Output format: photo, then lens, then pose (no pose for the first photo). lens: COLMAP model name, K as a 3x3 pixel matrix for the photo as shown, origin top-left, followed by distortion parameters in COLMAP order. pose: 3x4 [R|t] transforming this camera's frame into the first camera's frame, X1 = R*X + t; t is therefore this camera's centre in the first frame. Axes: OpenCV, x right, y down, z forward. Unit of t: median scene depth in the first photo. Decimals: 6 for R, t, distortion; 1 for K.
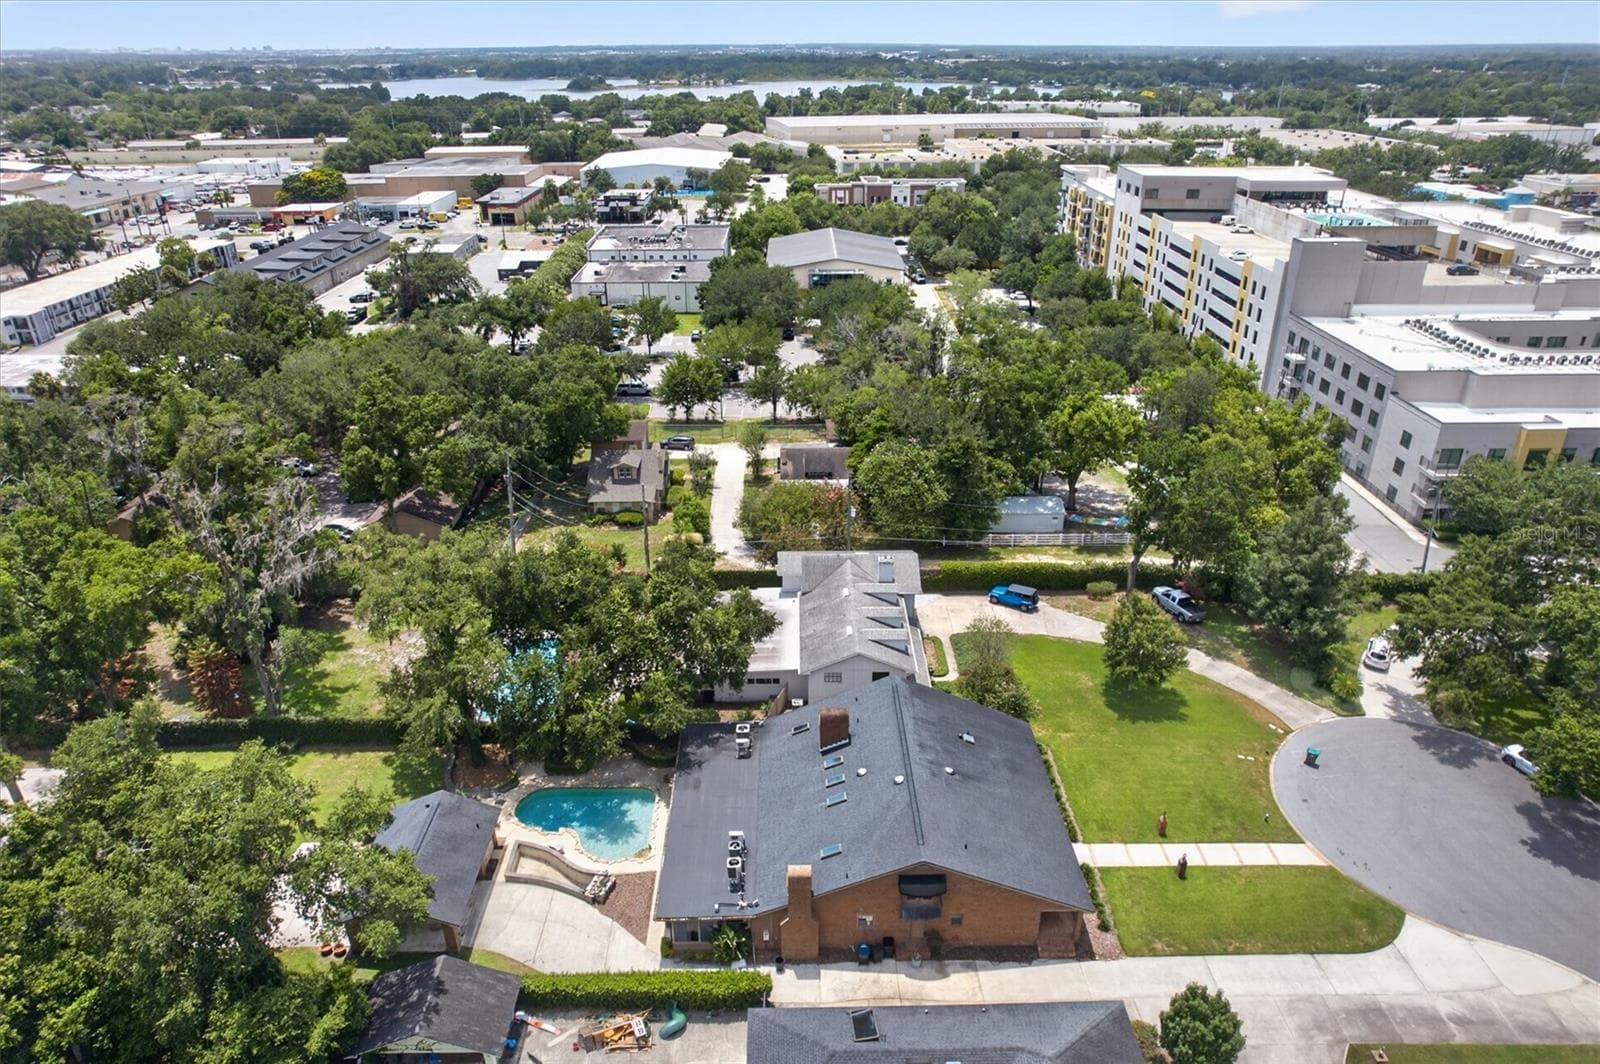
lens RADIAL K [[1023.9, 0, 801.7], [0, 1023.9, 529.3], [0, 0, 1]] dist [-0.075265, 0.068672]
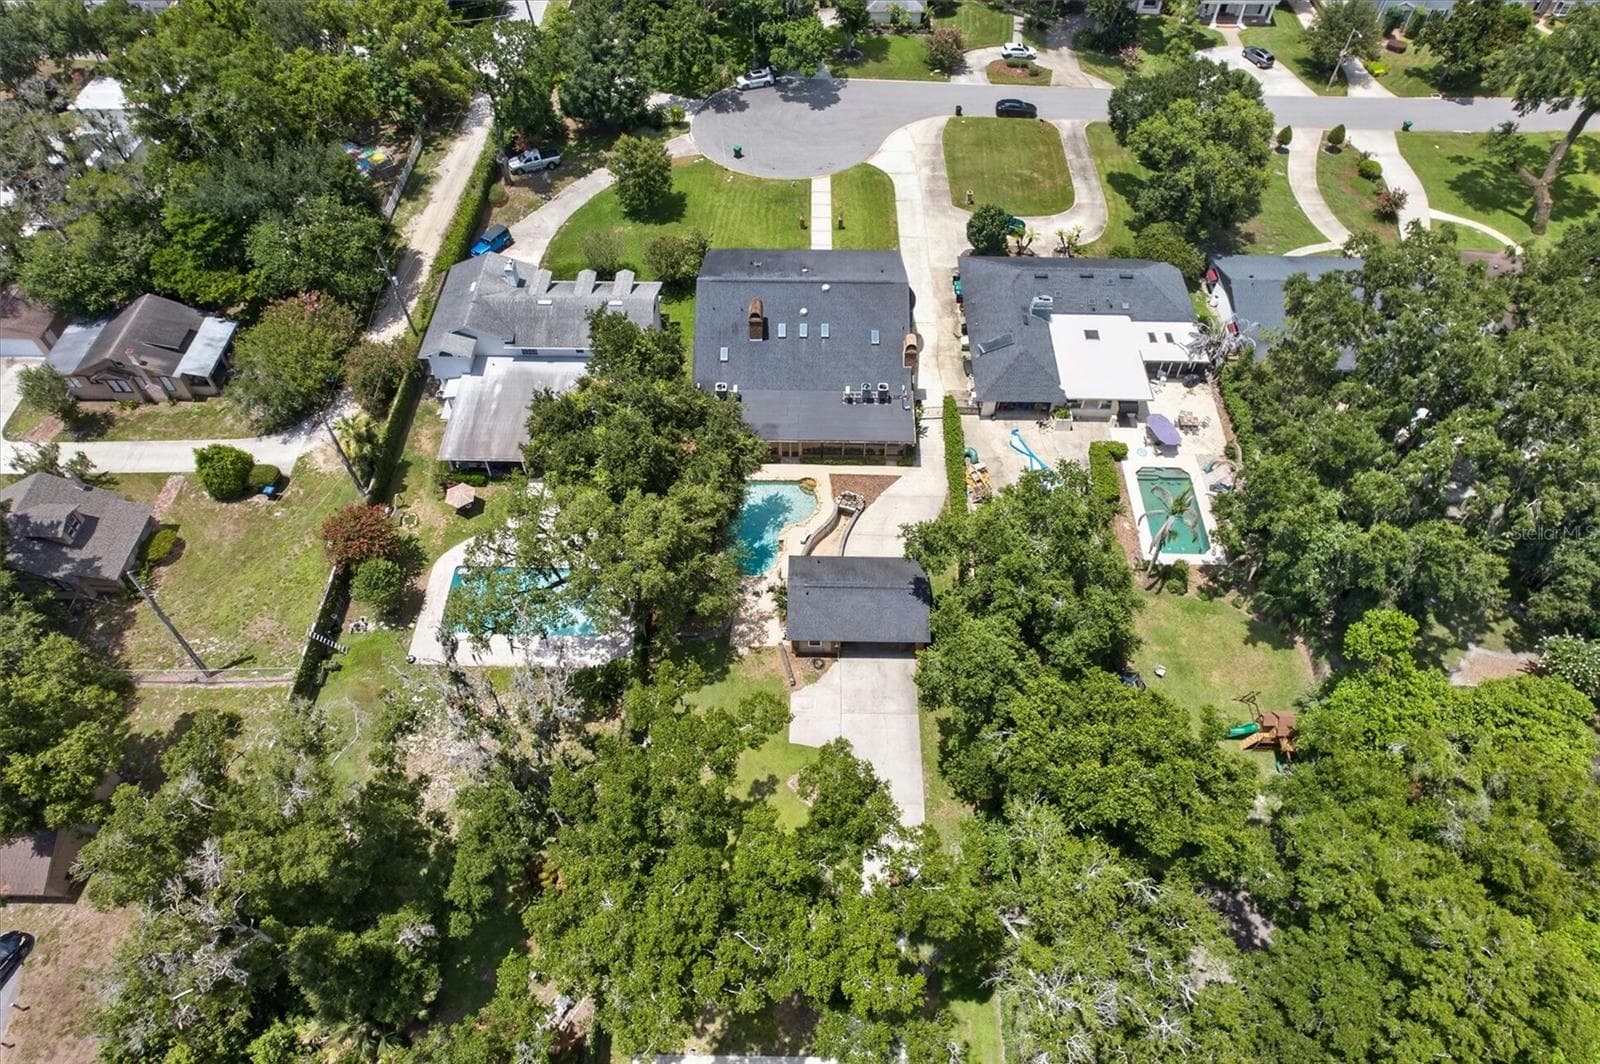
lens RADIAL K [[1023.9, 0, 797.3], [0, 1023.9, 532.4], [0, 0, 1]] dist [-0.075265, 0.068672]
pose [[0.033267, -0.783275, 0.620785, -0.421670], [0.436791, 0.570065, 0.695873, -0.224193], [-0.898948, 0.248004, 0.361092, 0.250118]]
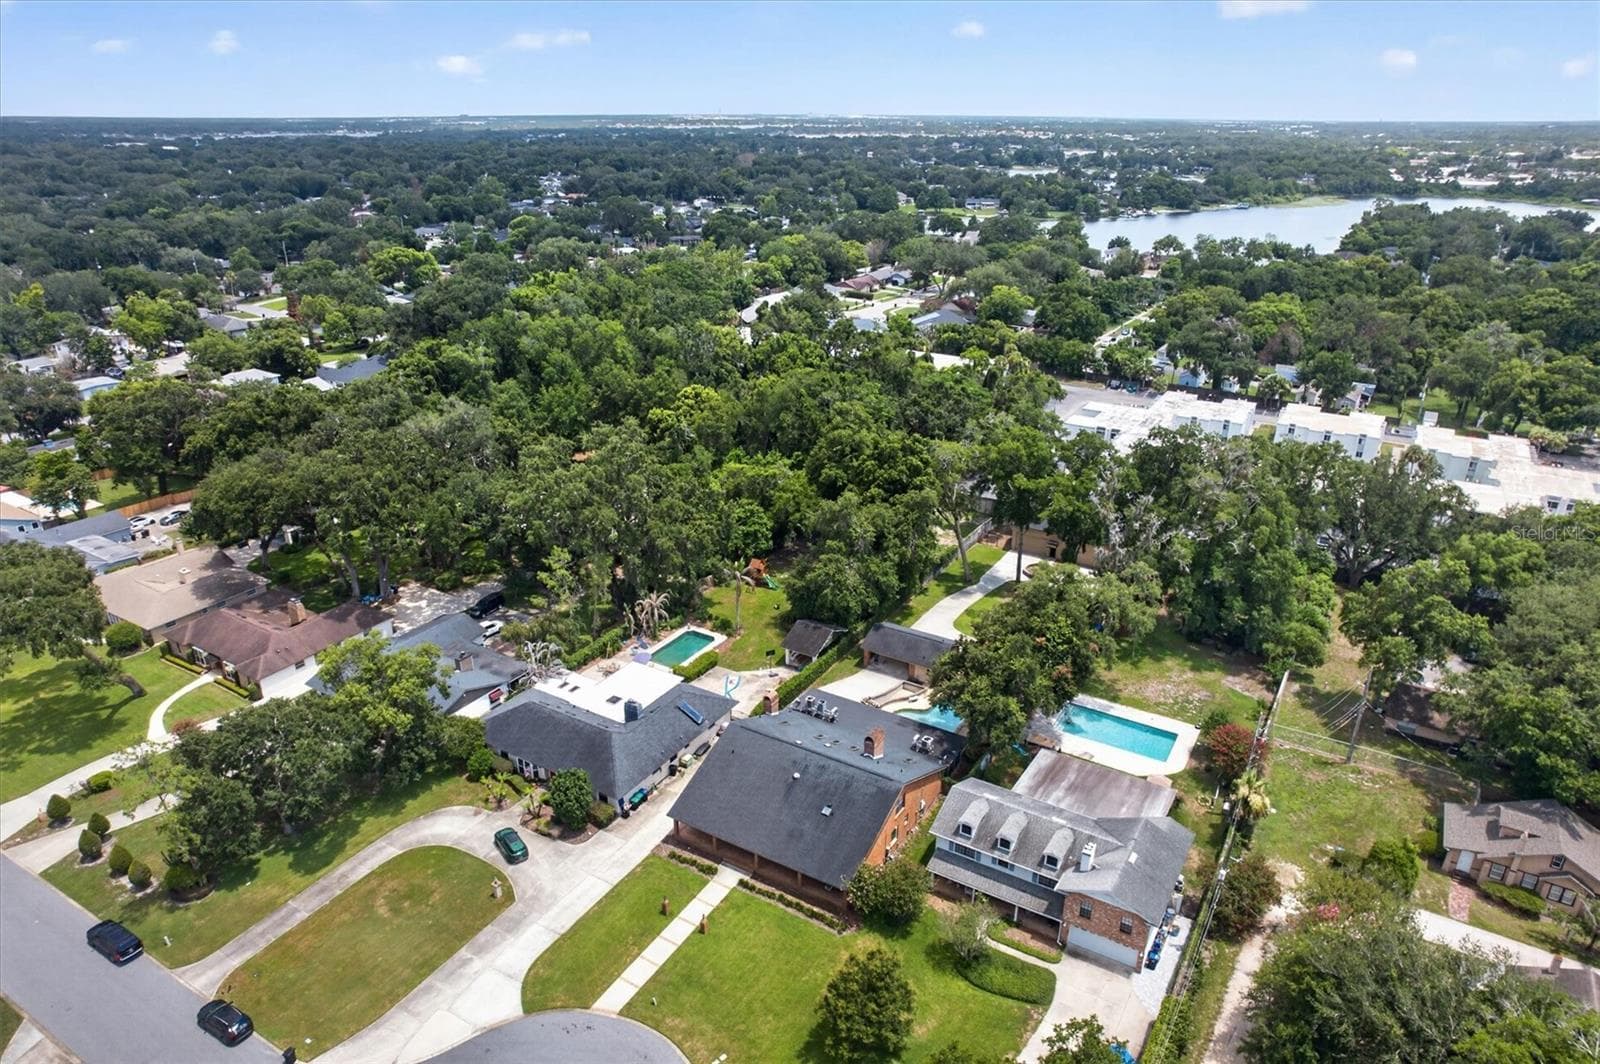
lens RADIAL K [[1023.9, 0, 796.9], [0, 1023.9, 540.0], [0, 0, 1]] dist [-0.075265, 0.068672]
pose [[-0.536263, 0.332295, -0.775888, 0.471250], [-0.367870, 0.735327, 0.569180, -0.334392], [0.759667, 0.590656, -0.272087, 0.500817]]
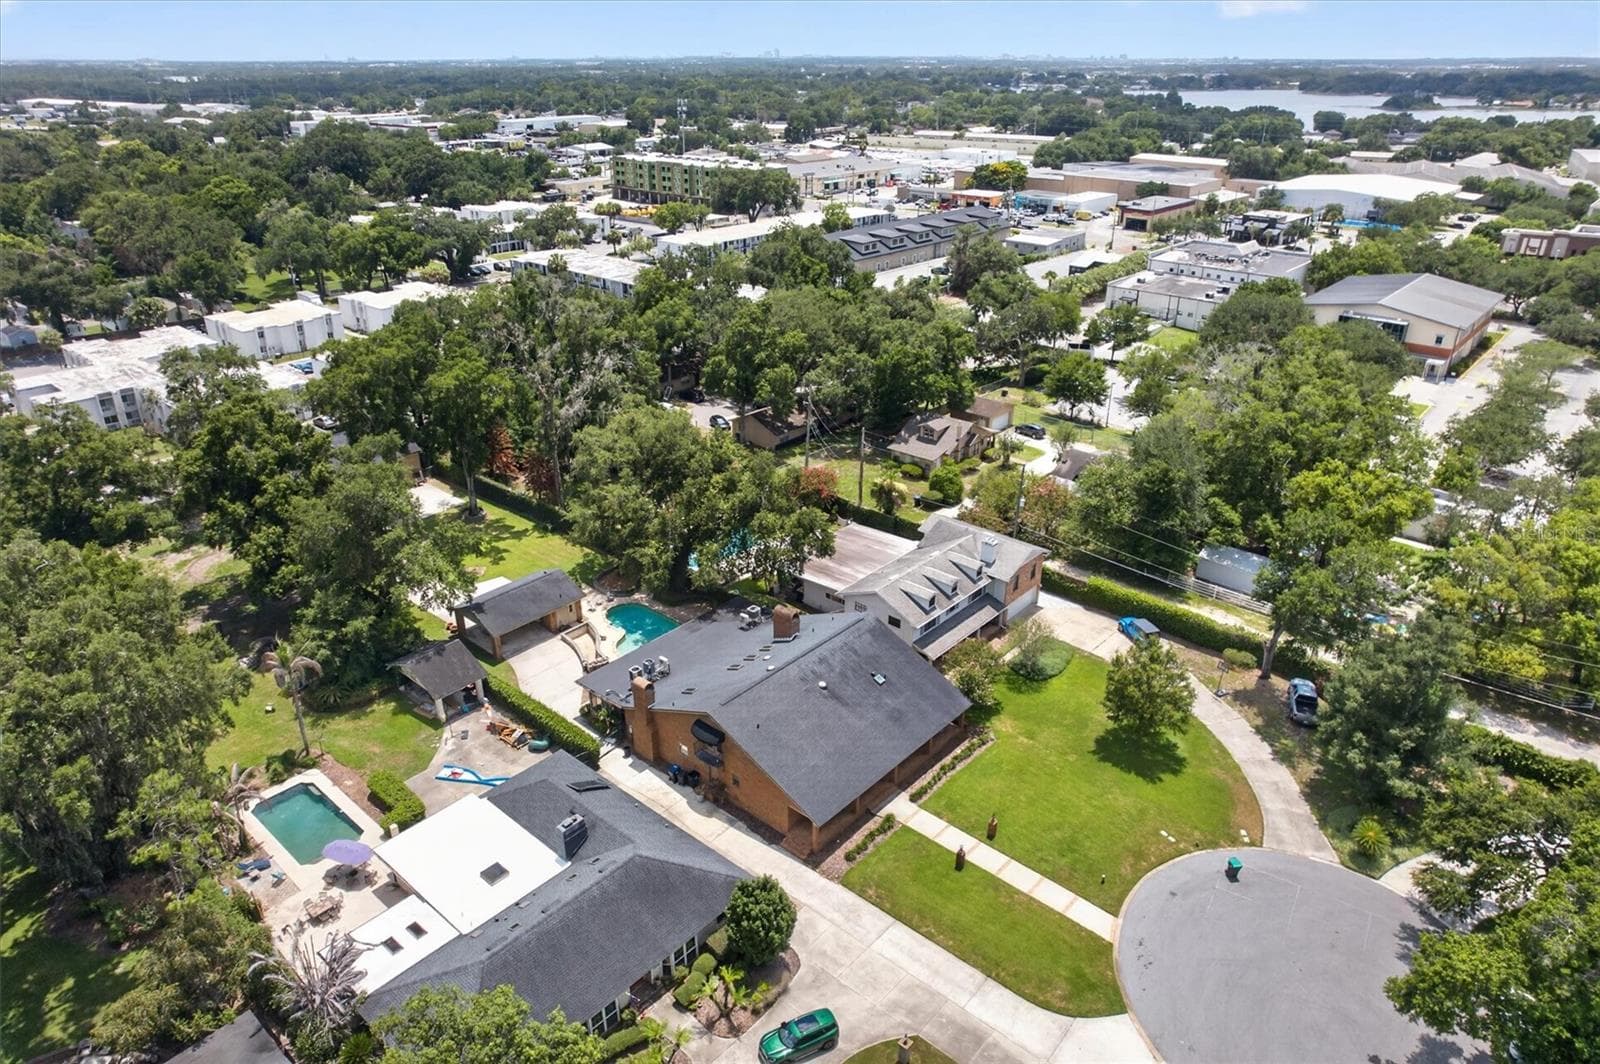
lens RADIAL K [[1023.9, 0, 798.2], [0, 1023.9, 535.4], [0, 0, 1]] dist [-0.075265, 0.068672]
pose [[0.742150, 0.292429, -0.603074, 0.324576], [-0.294206, 0.950612, 0.098895, -0.012415], [0.602209, 0.104033, 0.791531, 0.022054]]
